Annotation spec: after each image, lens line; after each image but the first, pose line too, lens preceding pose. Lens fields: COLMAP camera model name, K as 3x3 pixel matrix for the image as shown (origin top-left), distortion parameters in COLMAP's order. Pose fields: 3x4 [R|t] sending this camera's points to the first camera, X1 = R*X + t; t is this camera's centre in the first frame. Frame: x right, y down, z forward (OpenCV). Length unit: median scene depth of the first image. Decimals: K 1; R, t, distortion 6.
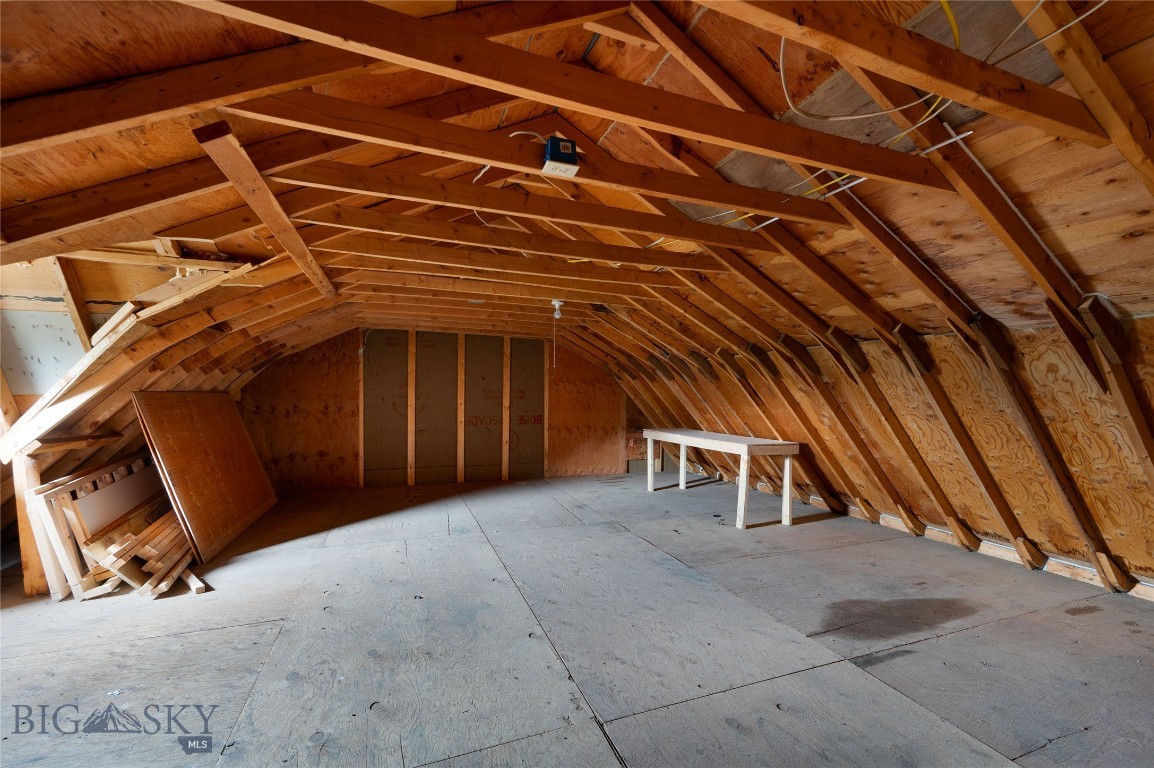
lens RADIAL K [[461.7, 0, 581.0], [0, 461.7, 396.1], [0, 0, 1]] dist [0.004635, 0.000077]
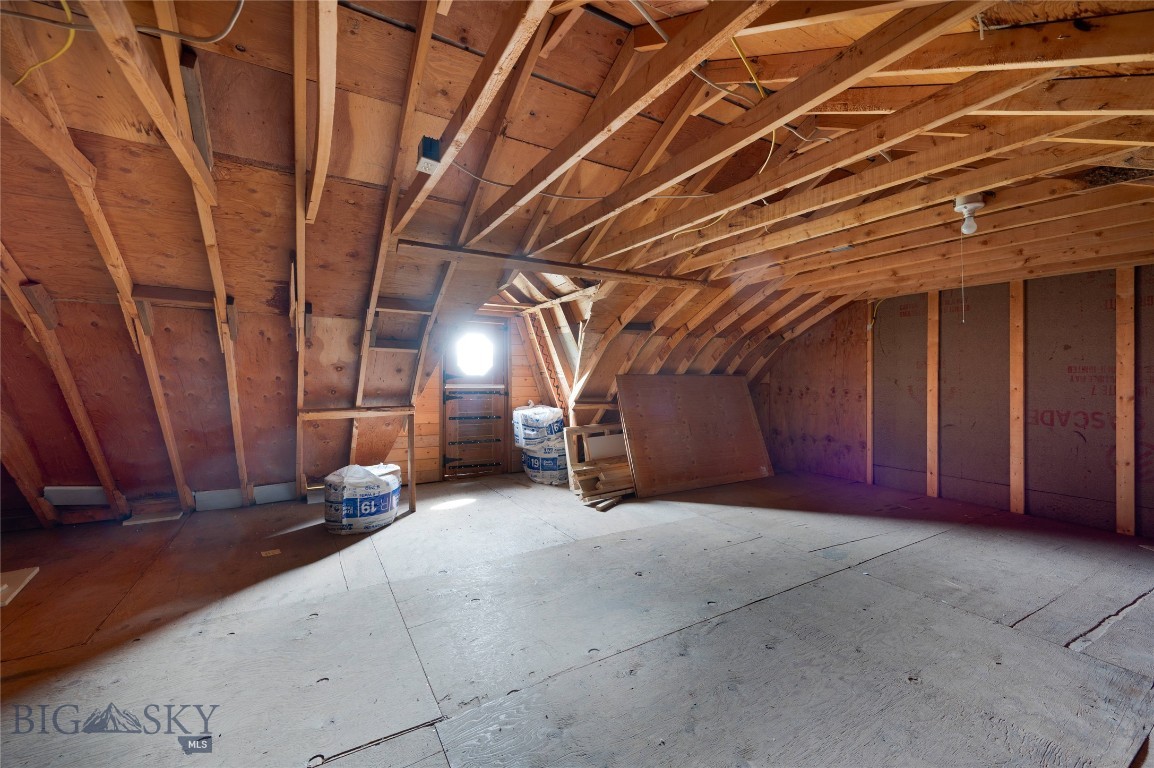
lens RADIAL K [[461.7, 0, 580.5], [0, 461.7, 374.5], [0, 0, 1]] dist [0.004635, 0.000077]
pose [[0.175407, -0.012814, -0.984413, 0.295539], [-0.000446, 0.999914, -0.013095, 0.004854], [0.984496, 0.002736, 0.175386, 0.325545]]
